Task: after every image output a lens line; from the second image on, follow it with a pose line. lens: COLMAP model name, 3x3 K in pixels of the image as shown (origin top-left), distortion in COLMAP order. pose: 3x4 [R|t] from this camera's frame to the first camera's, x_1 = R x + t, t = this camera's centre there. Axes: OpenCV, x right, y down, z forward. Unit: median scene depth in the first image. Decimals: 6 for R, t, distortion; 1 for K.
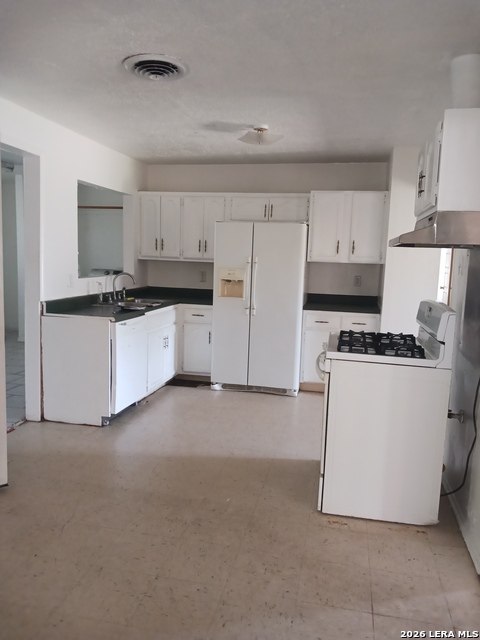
lens RADIAL K [[500.4, 0, 240.4], [0, 500.4, 320.5], [0, 0, 1]] dist [0.031401, -0.045951]
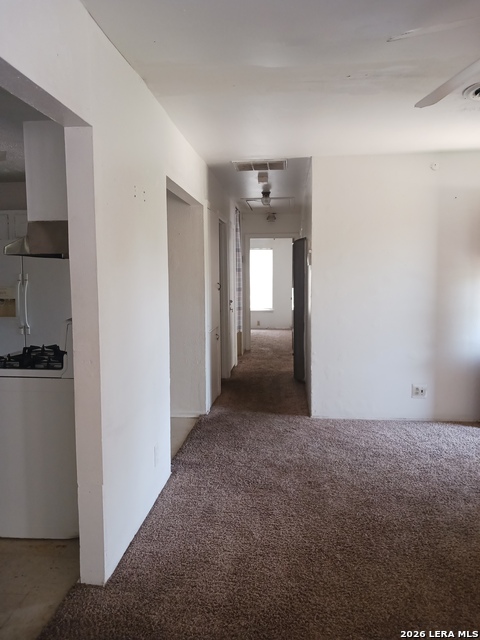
lens RADIAL K [[500.4, 0, 239.0], [0, 500.4, 319.7], [0, 0, 1]] dist [0.031401, -0.045951]
pose [[0.991987, -0.057723, 0.112379, 0.581716], [0.061252, 0.997724, -0.028201, 0.025938], [-0.110496, 0.034858, 0.993265, -0.028926]]
